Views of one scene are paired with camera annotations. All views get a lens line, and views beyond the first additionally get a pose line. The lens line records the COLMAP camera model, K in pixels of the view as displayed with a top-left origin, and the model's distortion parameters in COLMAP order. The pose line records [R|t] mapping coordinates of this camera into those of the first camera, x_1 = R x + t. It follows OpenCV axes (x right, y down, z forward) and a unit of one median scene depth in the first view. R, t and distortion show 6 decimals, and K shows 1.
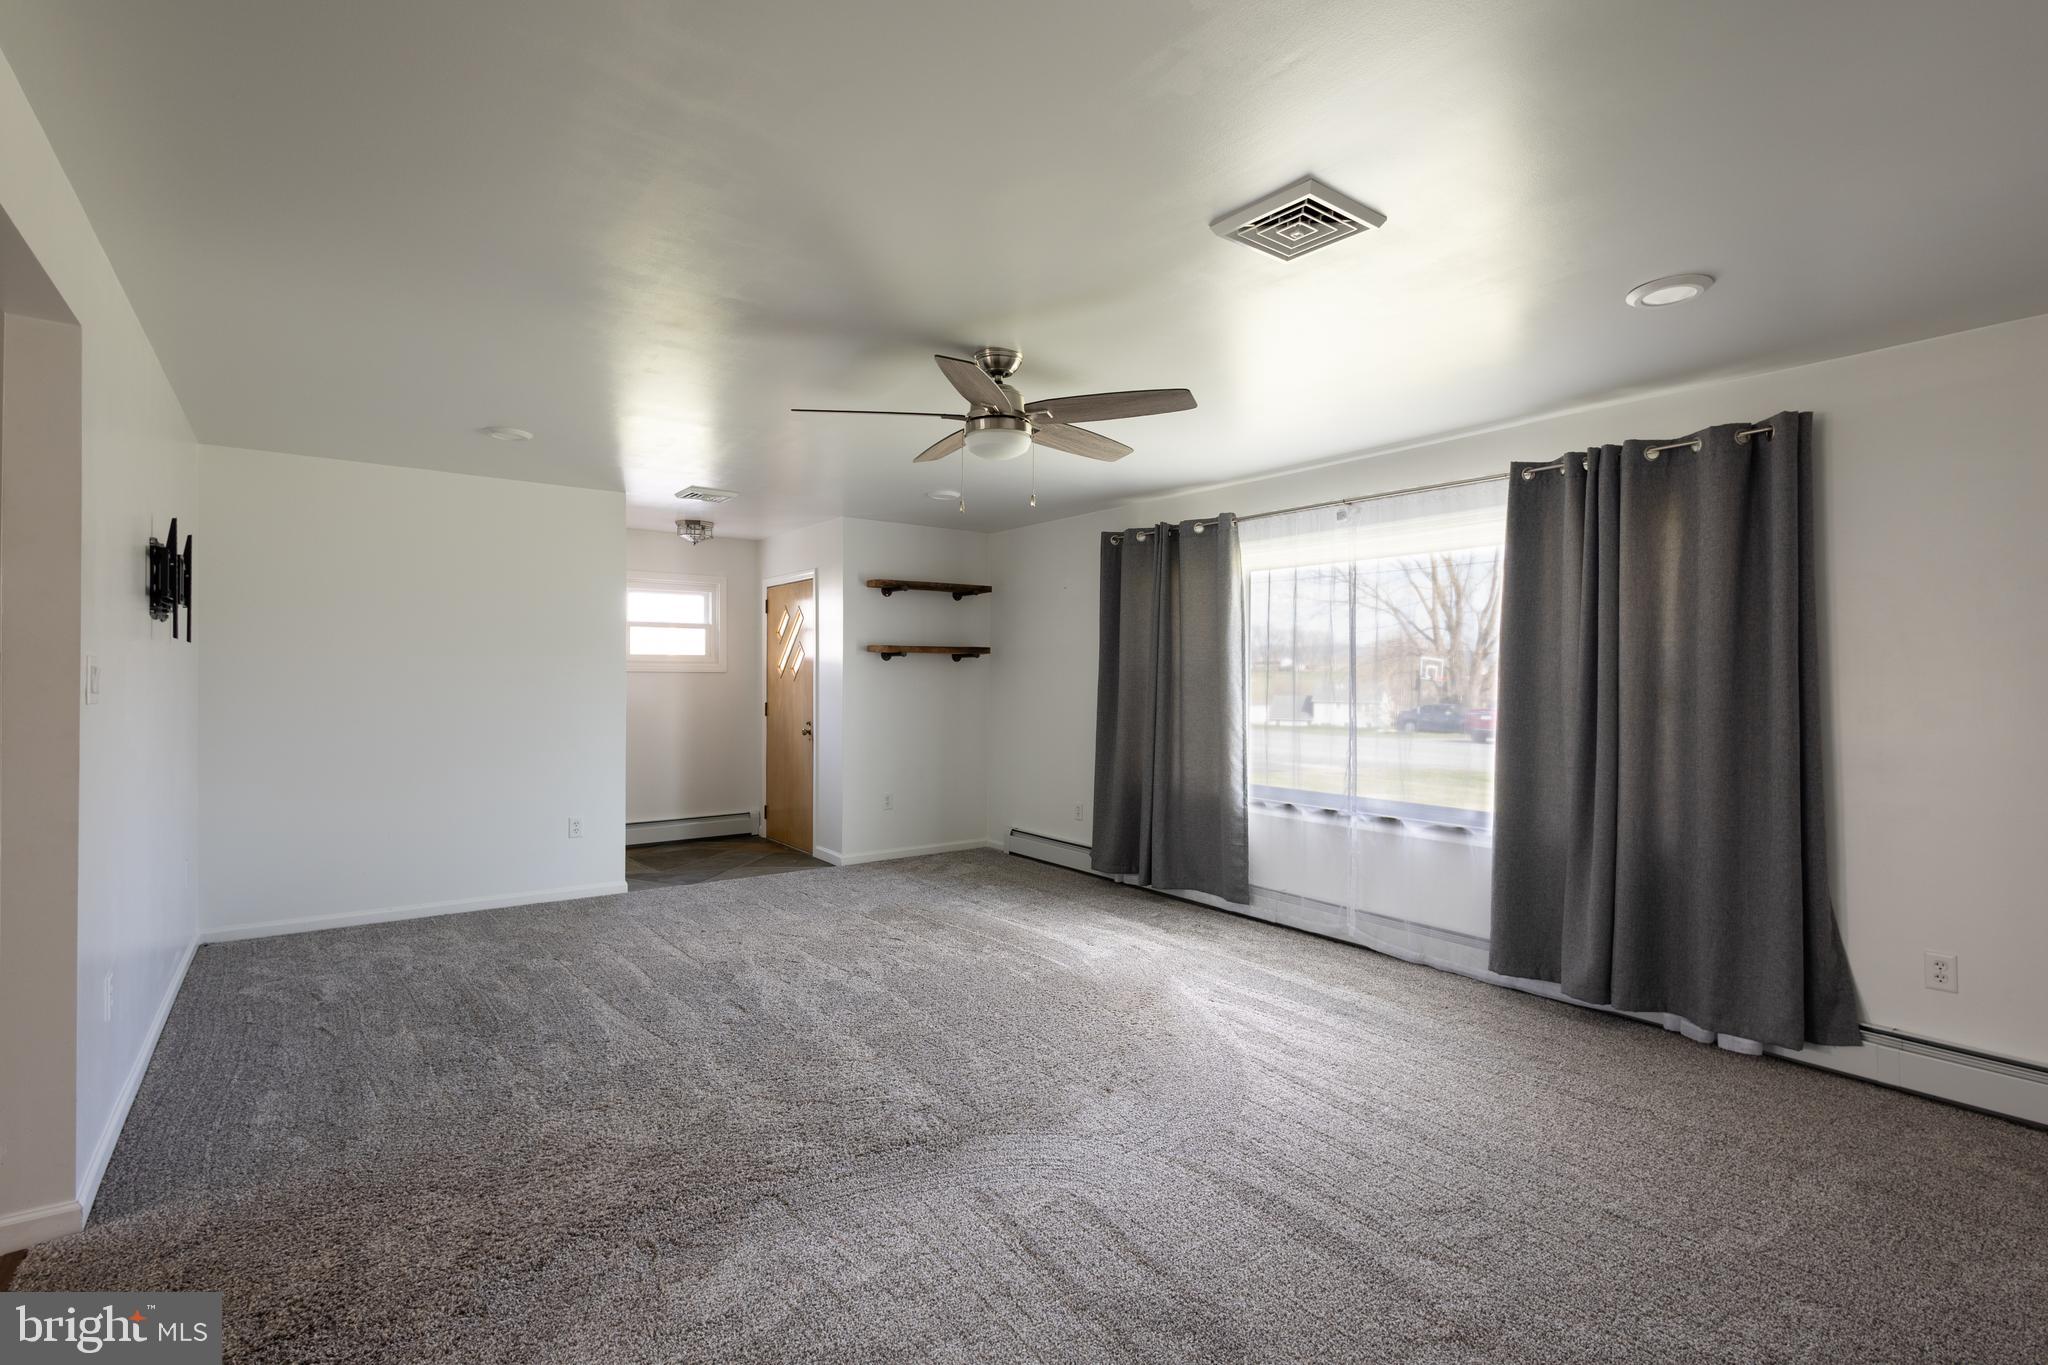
lens RADIAL K [[956.9, 0, 1023.1], [0, 956.9, 680.8], [0, 0, 1]] dist [-0.000486, 0.000367]
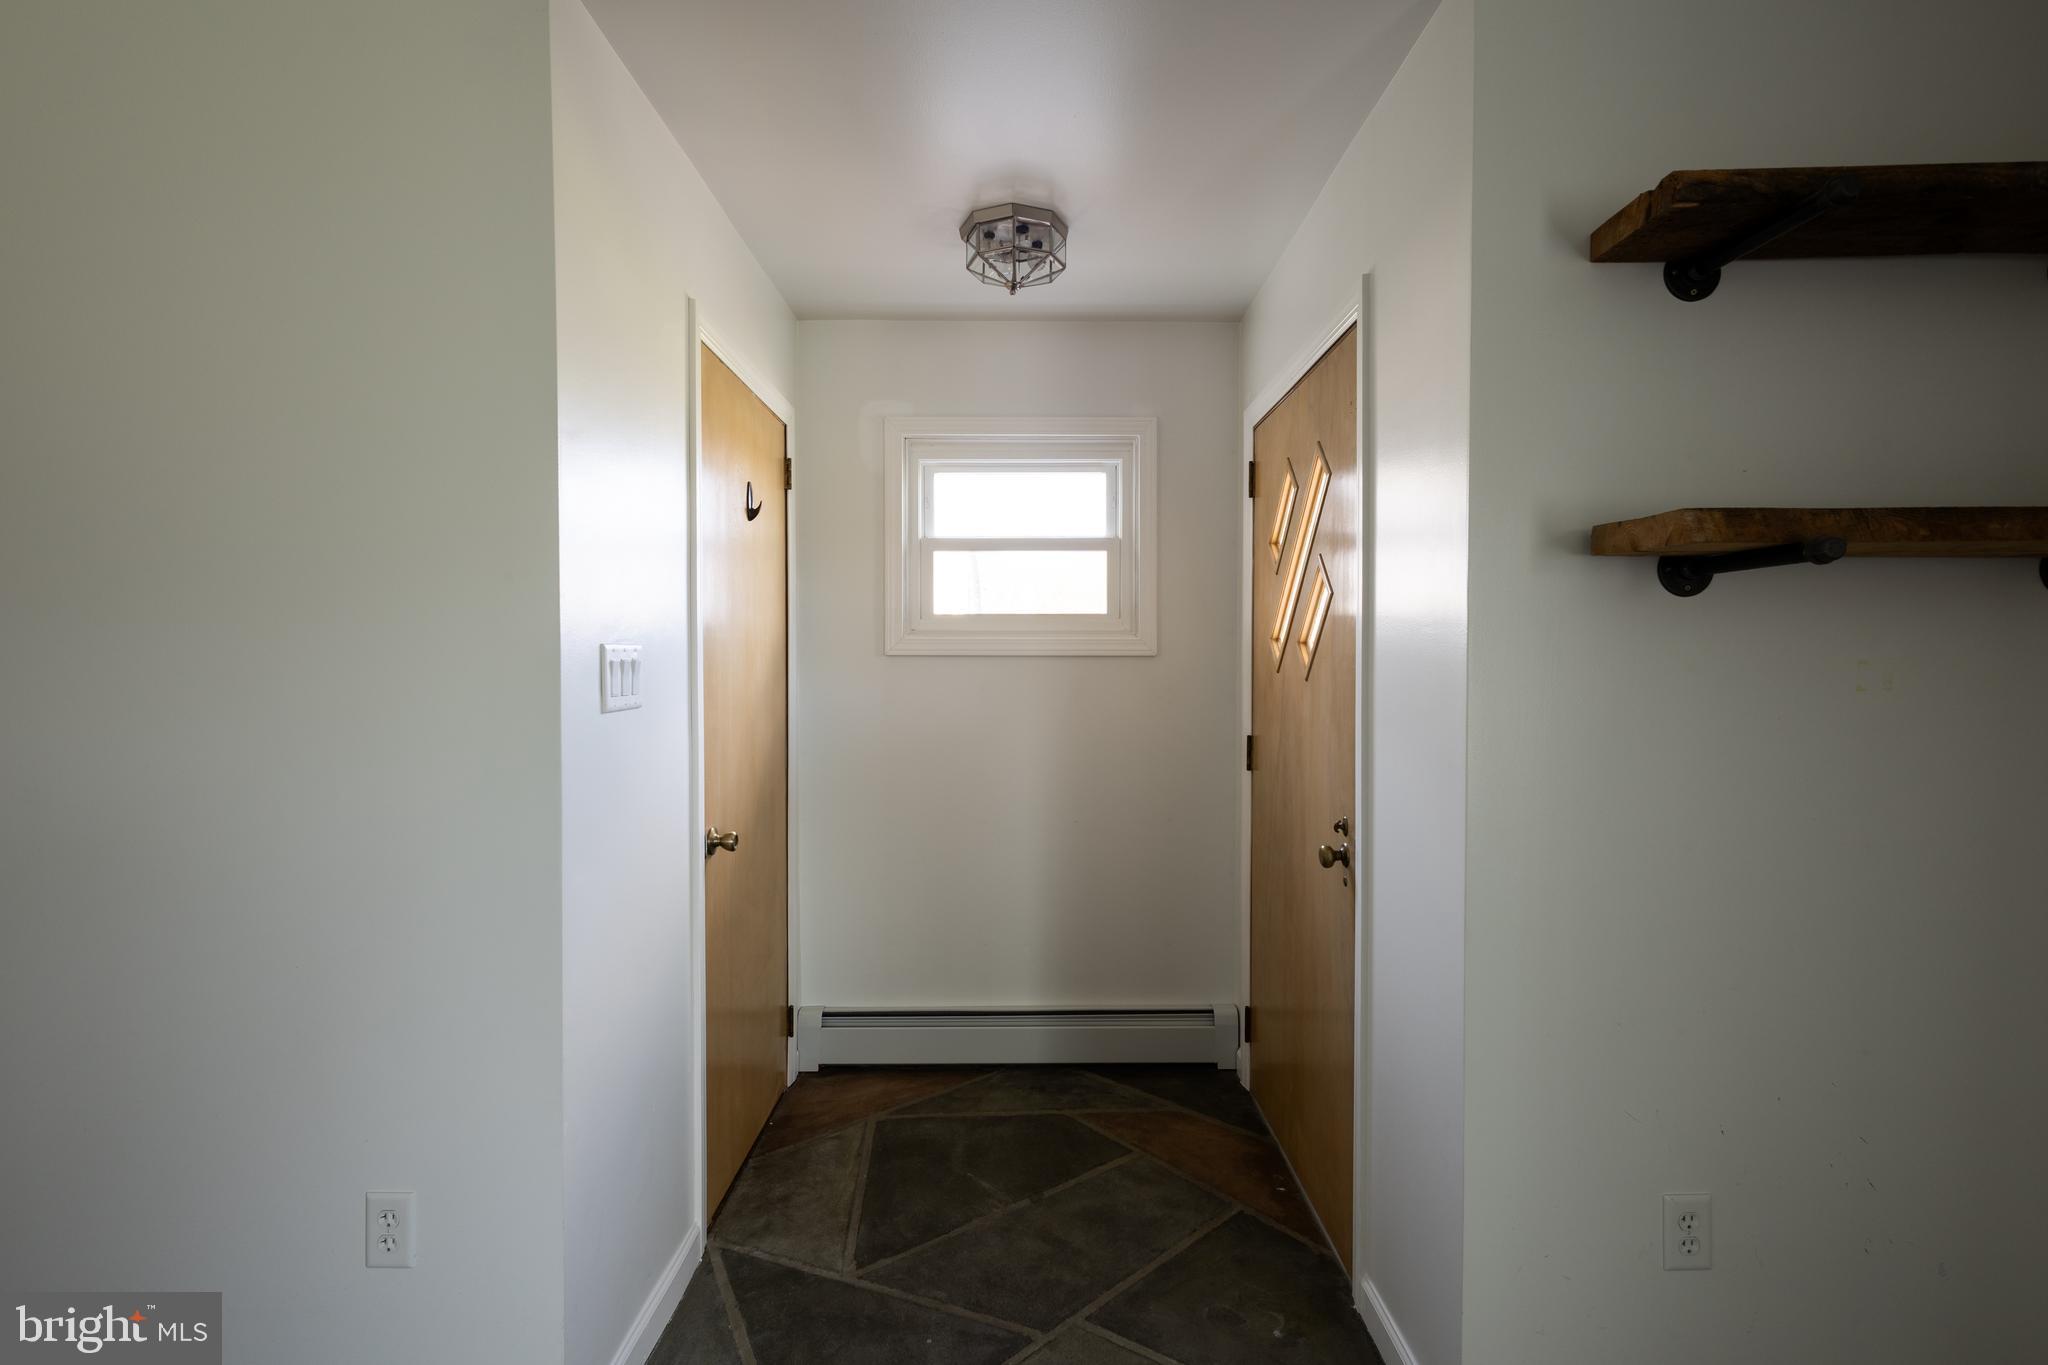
lens RADIAL K [[956.9, 0, 1025.0], [0, 956.9, 679.6], [0, 0, 1]] dist [-0.000486, 0.000367]
pose [[0.810156, 0.007294, -0.586170, -0.125446], [0.000365, 0.999916, 0.012947, -0.004268], [0.586215, -0.010703, 0.810085, 0.674951]]
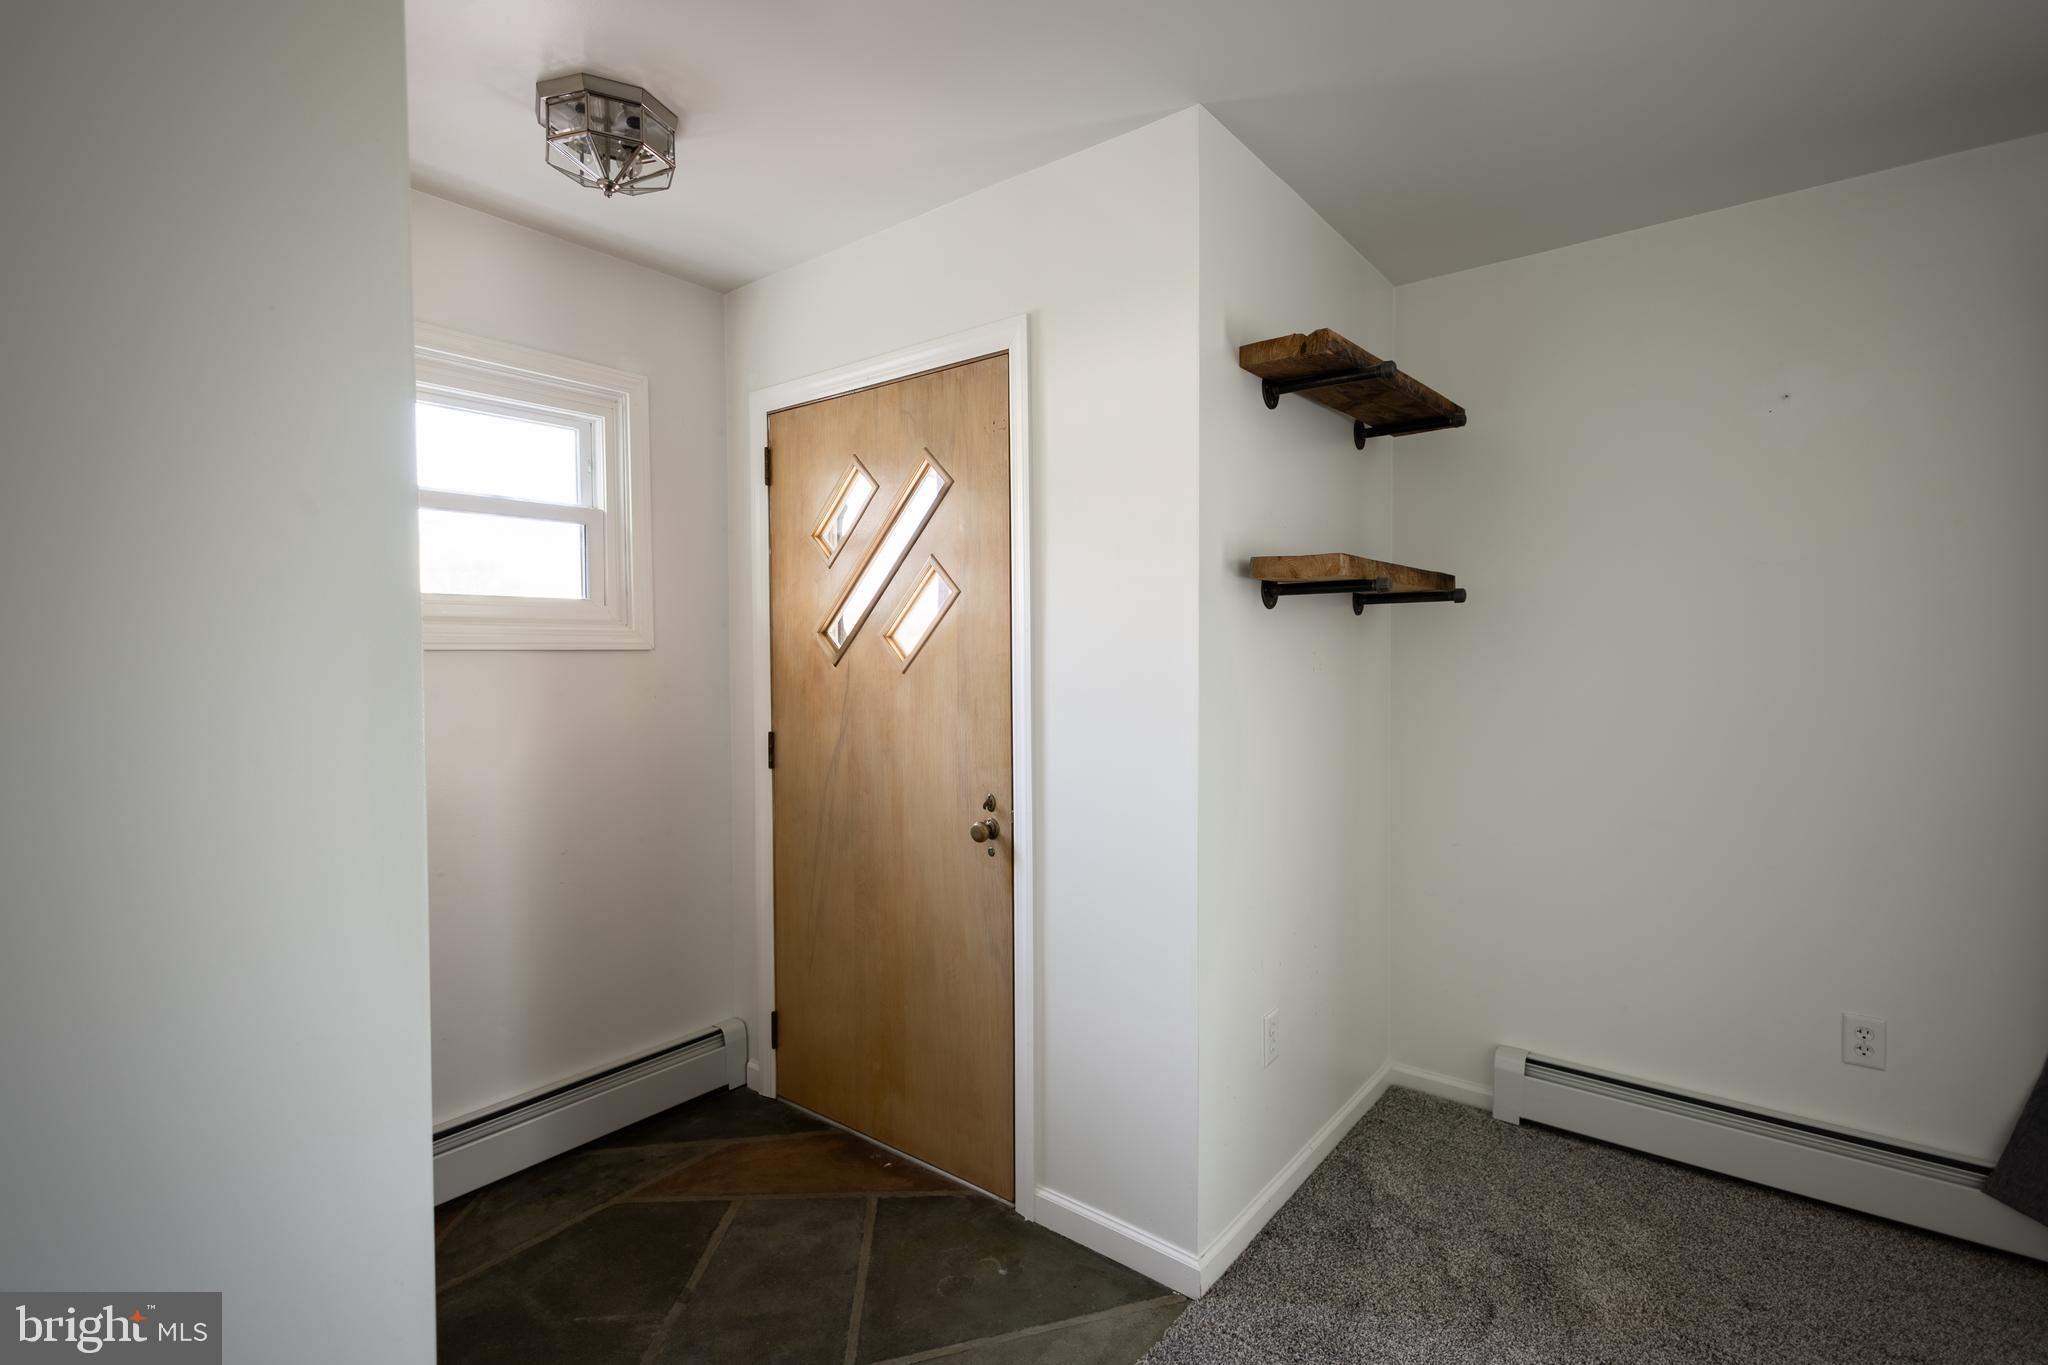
lens RADIAL K [[956.9, 0, 1053.8], [0, 956.9, 679.7], [0, 0, 1]] dist [-0.000486, 0.000367]
pose [[0.961192, -0.019293, 0.275205, -0.277878], [0.011851, 0.999518, 0.028679, -0.006415], [-0.275626, -0.024305, 0.960958, 0.652046]]
